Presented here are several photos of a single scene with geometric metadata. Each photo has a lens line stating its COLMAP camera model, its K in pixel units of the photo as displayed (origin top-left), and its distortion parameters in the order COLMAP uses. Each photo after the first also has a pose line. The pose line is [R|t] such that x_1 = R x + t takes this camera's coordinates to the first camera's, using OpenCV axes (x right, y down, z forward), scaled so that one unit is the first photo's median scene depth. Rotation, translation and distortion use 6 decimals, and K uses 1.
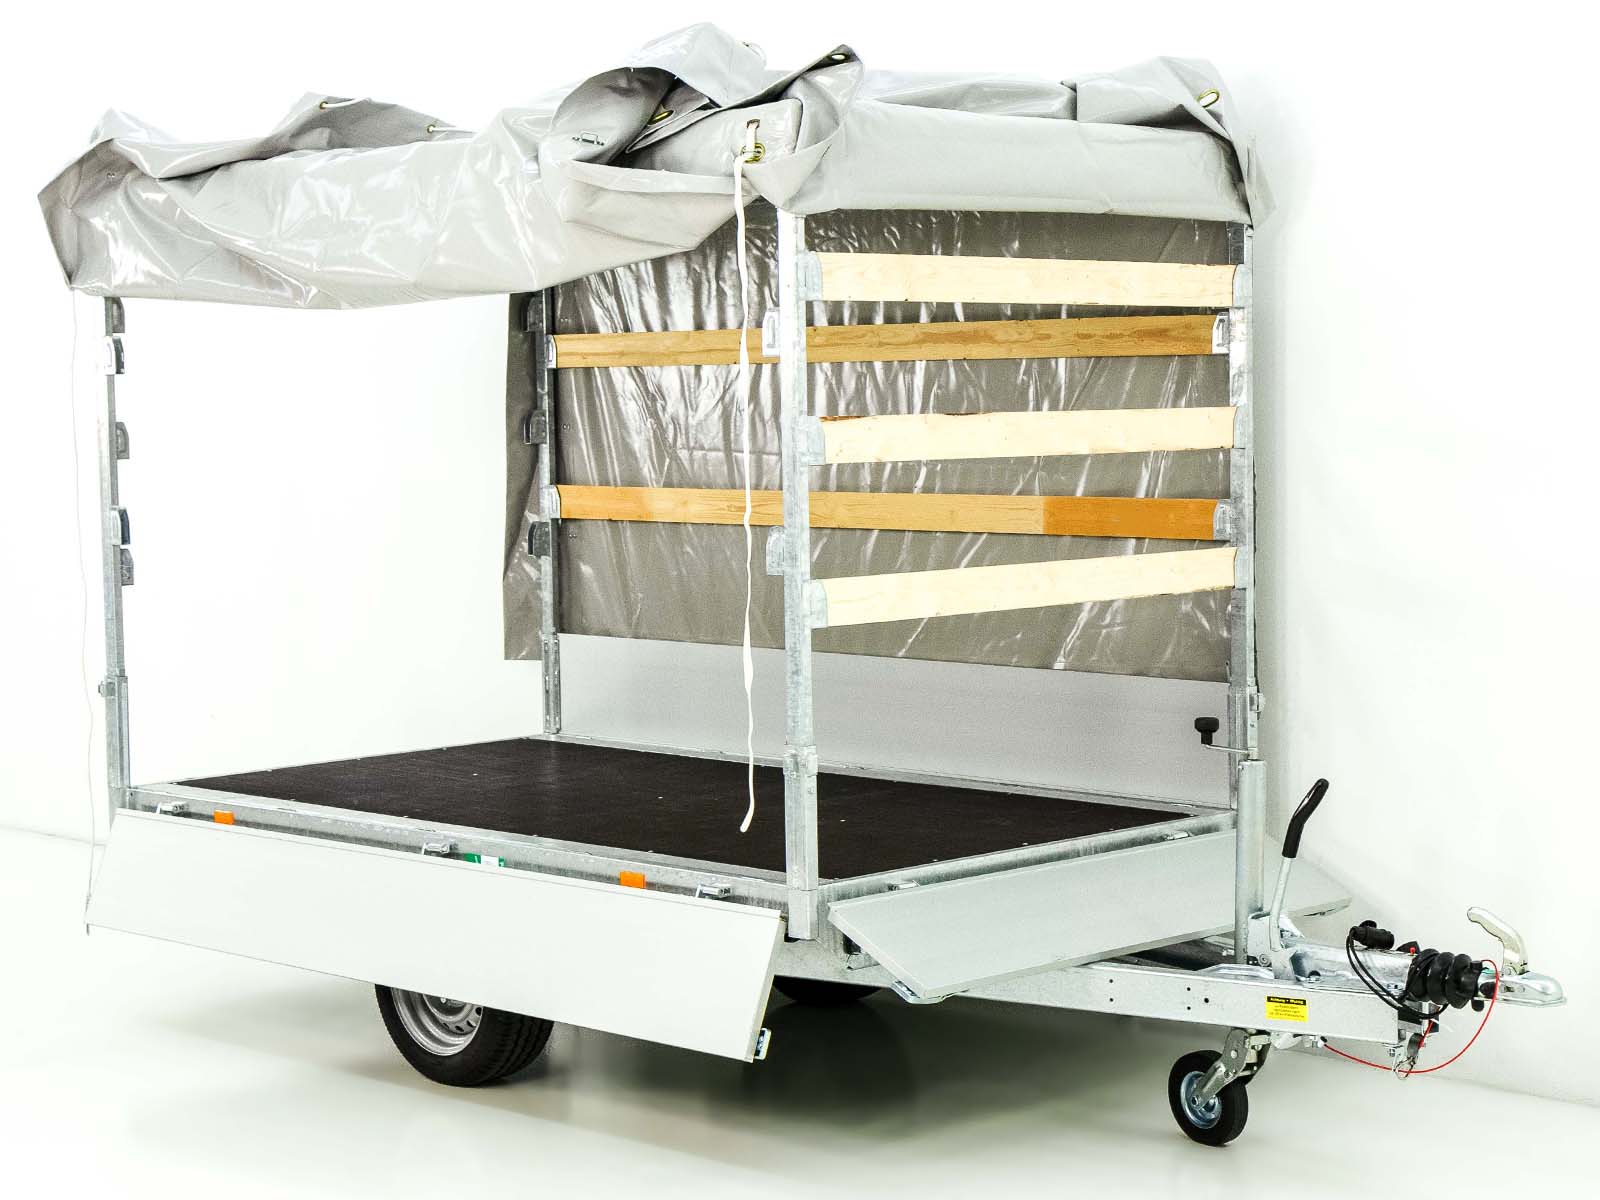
lens RADIAL K [[3091.1, 0, 800.0], [0, 3091.1, 600.0], [0, 0, 1]] dist [0.031298, 0.050405]
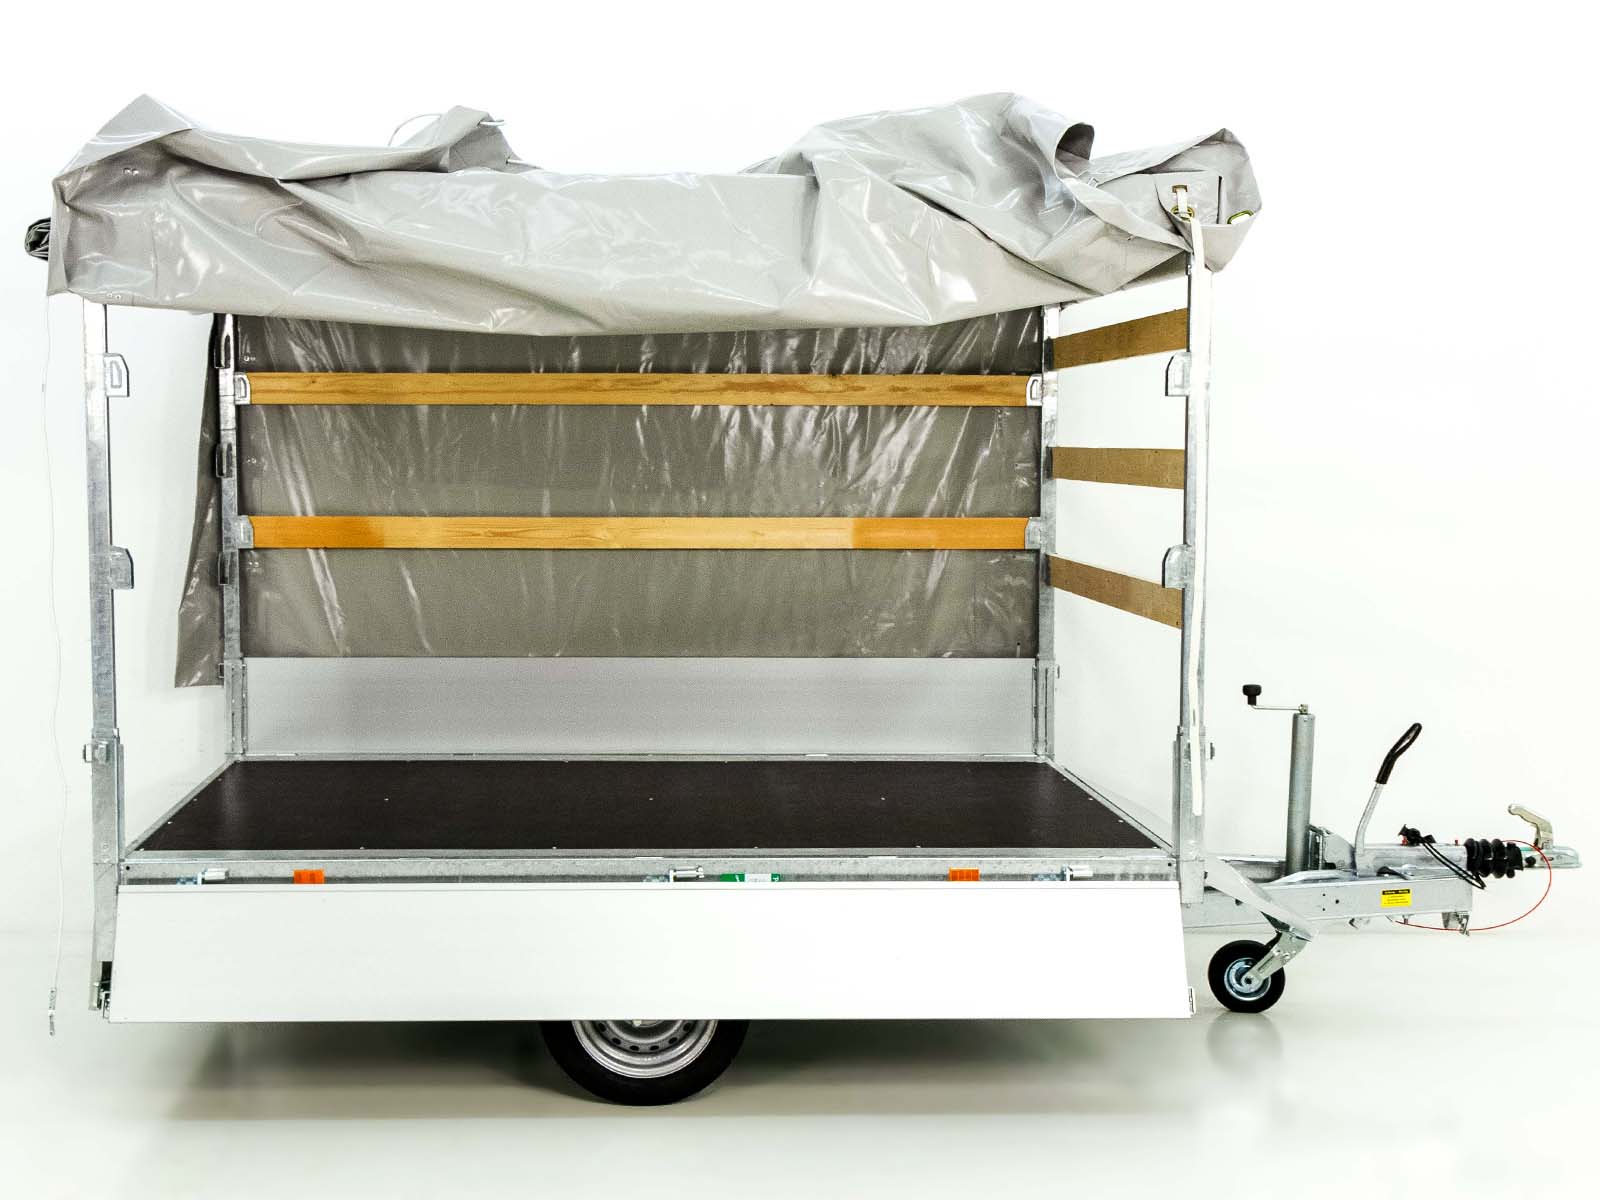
lens RADIAL K [[1910.8, 0, 797.3], [0, 1910.8, 557.7], [0, 0, 1]] dist [0.022740, 0.056262]
pose [[0.695373, -0.028871, 0.718069, -0.467626], [0.038623, 0.999250, 0.002773, -0.019911], [-0.717611, 0.025806, 0.695966, 0.468372]]
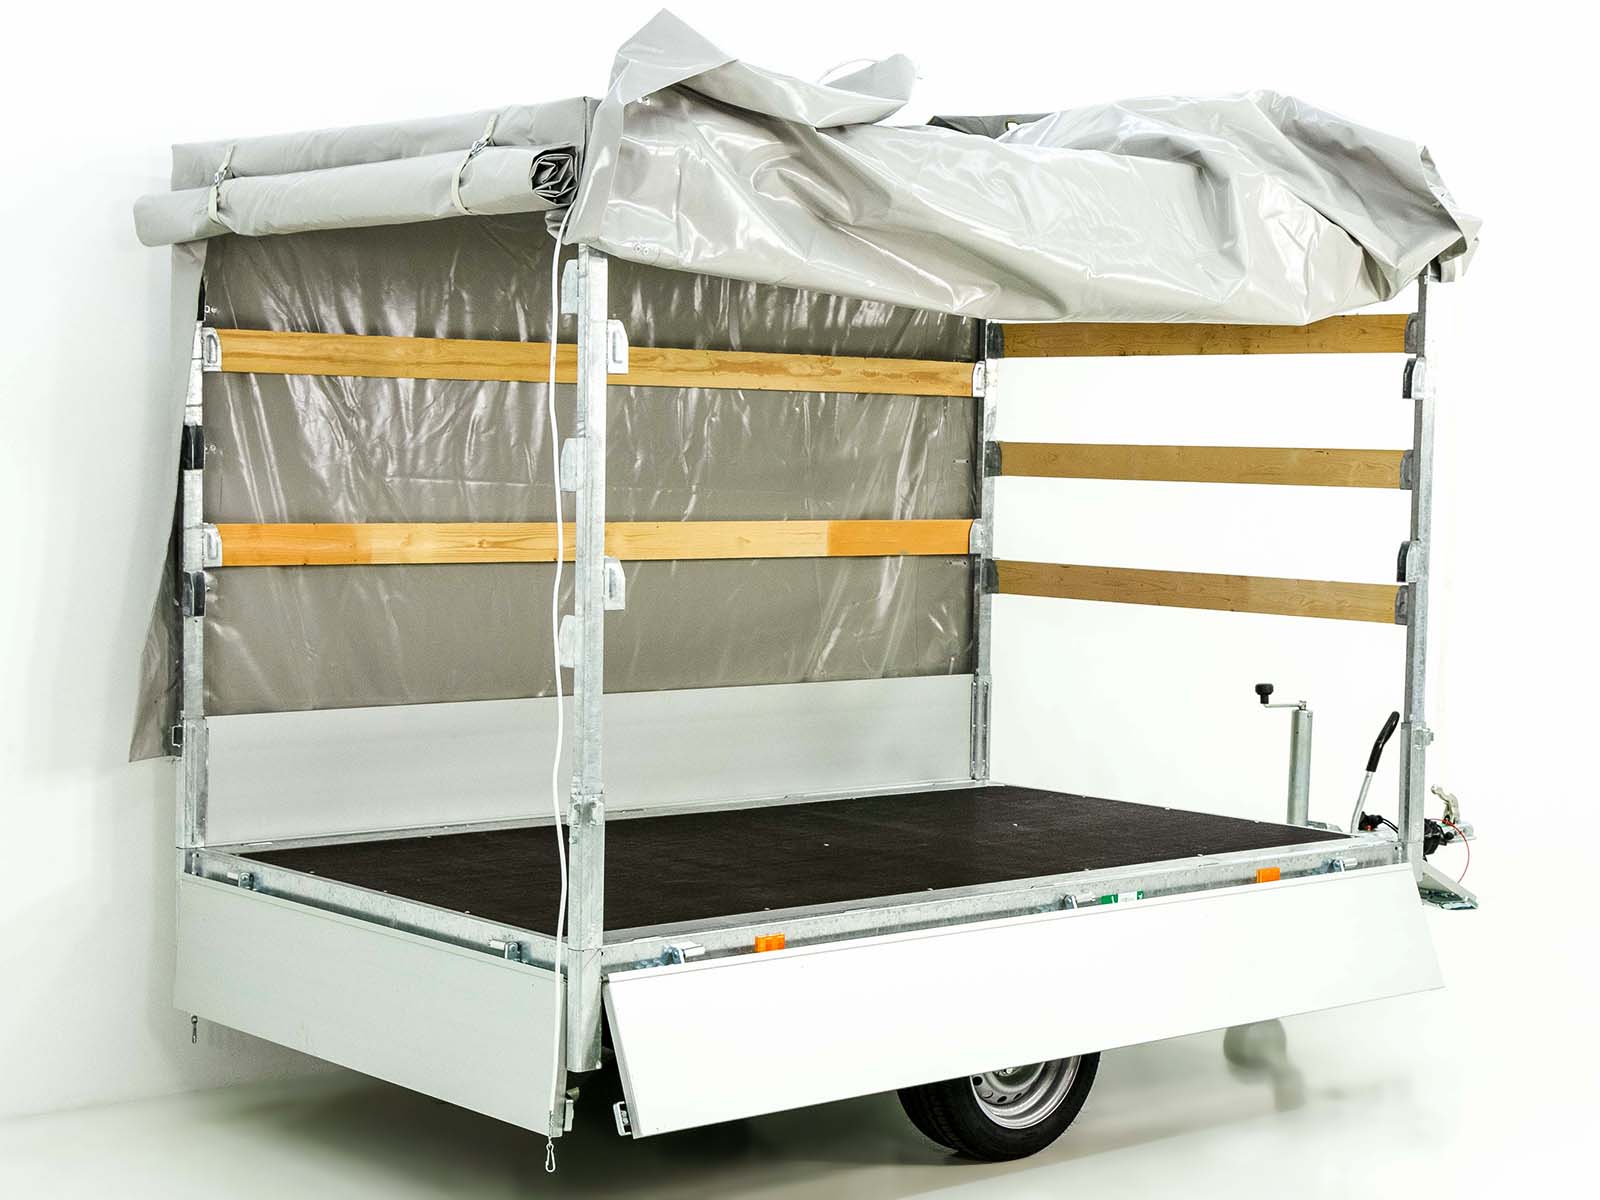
lens RADIAL K [[2813.4, 0, 800.0], [0, 2813.4, 600.0], [0, 0, 1]] dist [0.019503, -0.020710]
pose [[0.072254, -0.041720, 0.996513, -0.864767], [0.050751, 0.997984, 0.038102, -0.042149], [-0.996094, 0.047821, 0.074226, 0.904761]]
